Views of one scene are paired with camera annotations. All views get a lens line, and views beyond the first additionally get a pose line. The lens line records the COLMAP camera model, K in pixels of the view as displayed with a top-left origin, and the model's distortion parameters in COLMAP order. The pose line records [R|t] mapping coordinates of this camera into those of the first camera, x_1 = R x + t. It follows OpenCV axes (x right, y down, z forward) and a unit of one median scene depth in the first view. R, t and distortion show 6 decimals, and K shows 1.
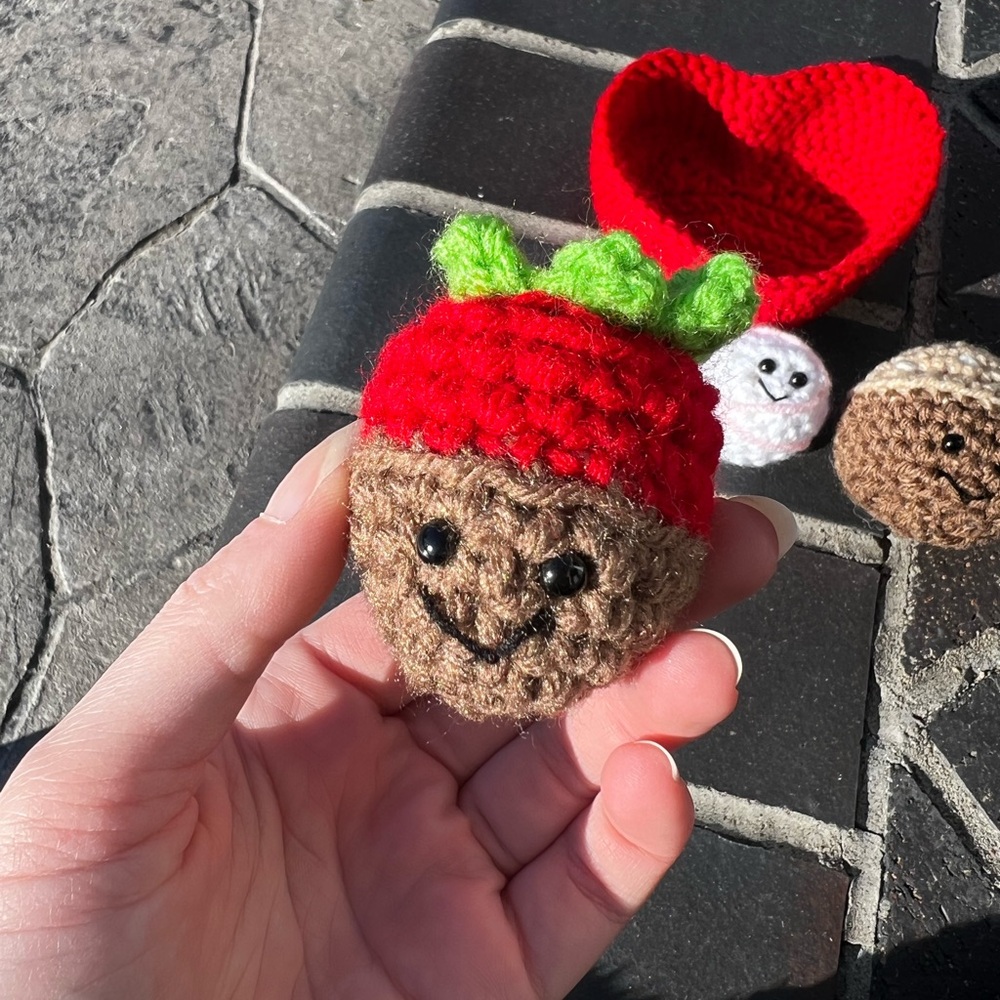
lens RADIAL K [[1010.5, 0, 402.6], [0, 1010.5, 446.2], [0, 0, 1]] dist [0.006477, -0.009894]
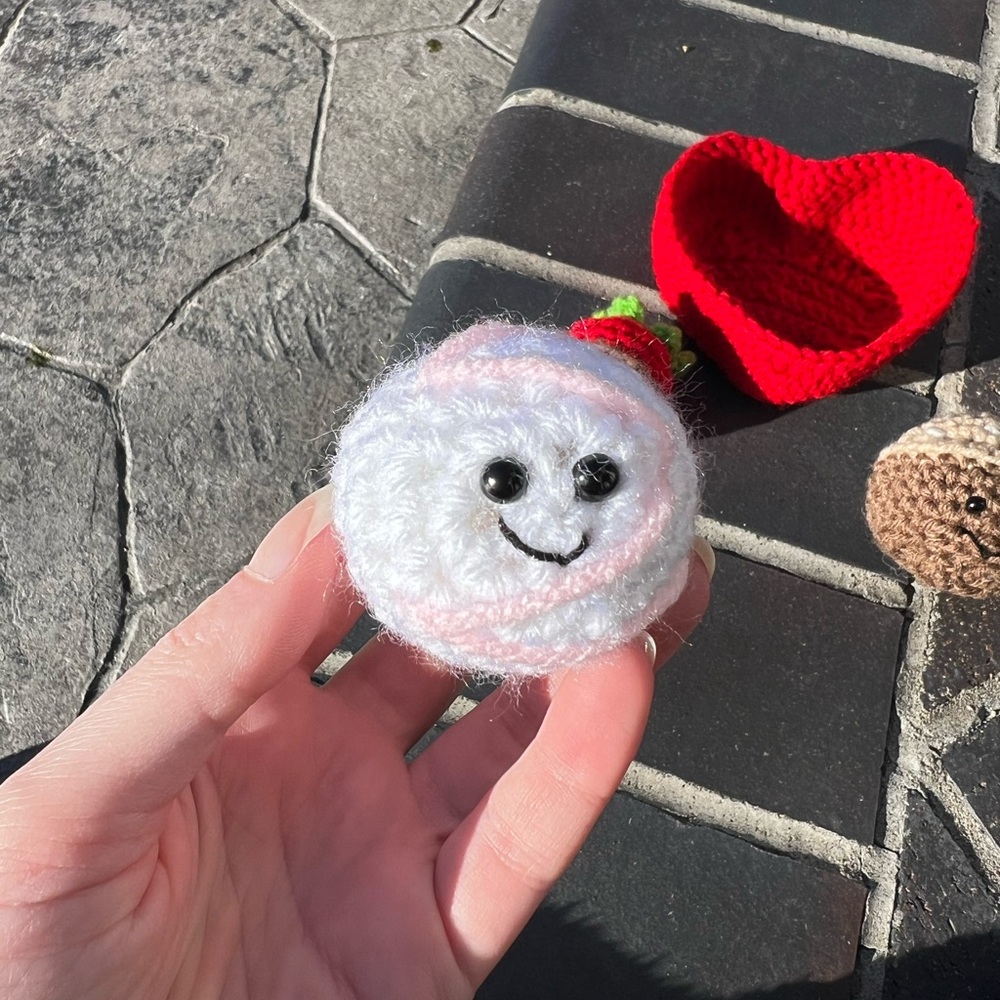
lens RADIAL K [[1009.5, 0, 393.1], [0, 1009.5, 441.7], [0, 0, 1]] dist [0.007767, -0.009011]
pose [[0.998666, 0.048036, -0.018932, -0.055354], [-0.048339, 0.998704, -0.015903, -0.015699], [0.018144, 0.016797, 0.999694, -0.088751]]
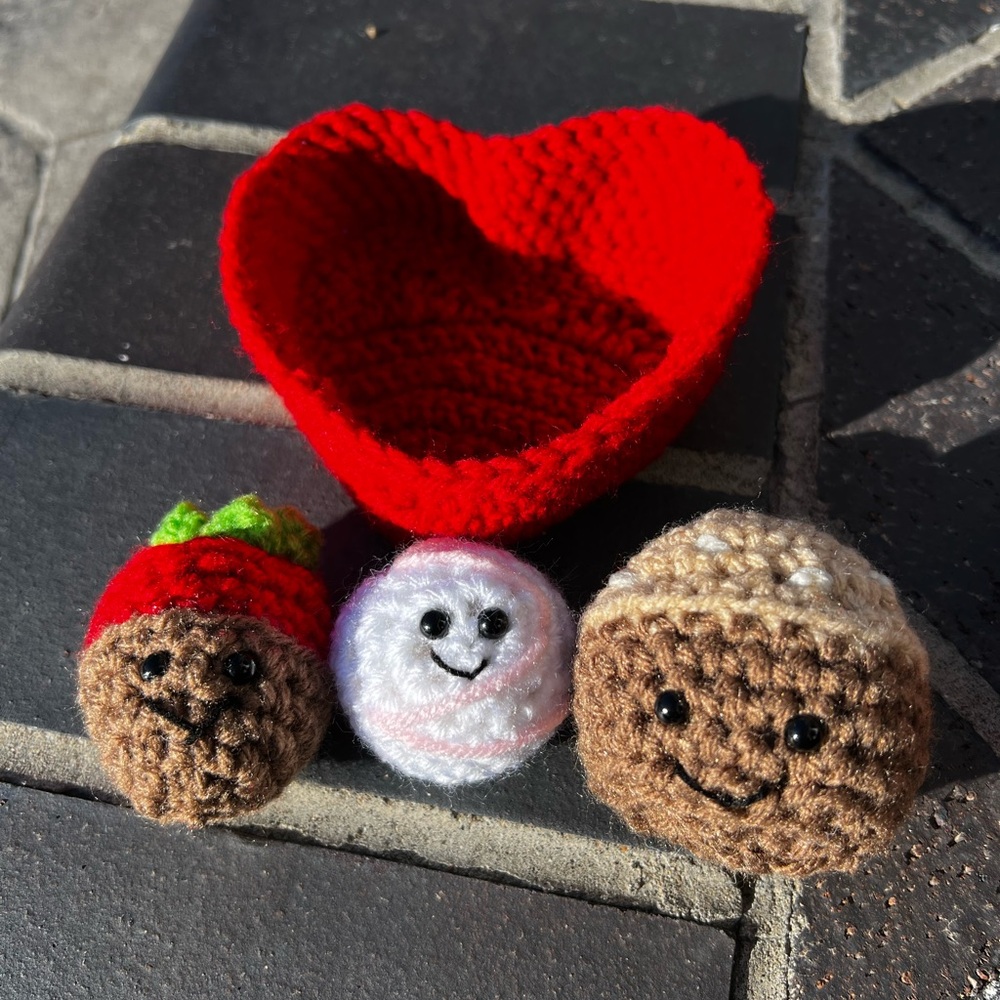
lens RADIAL K [[1037.6, 0, 500.0], [0, 1037.6, 500.0], [0, 0, 1]] dist [-0.007668, 0.002522]
pose [[0.993694, -0.112091, 0.002809, 0.275173], [0.111767, 0.988205, -0.104682, -0.051555], [0.008958, 0.104336, 0.994502, 0.301428]]
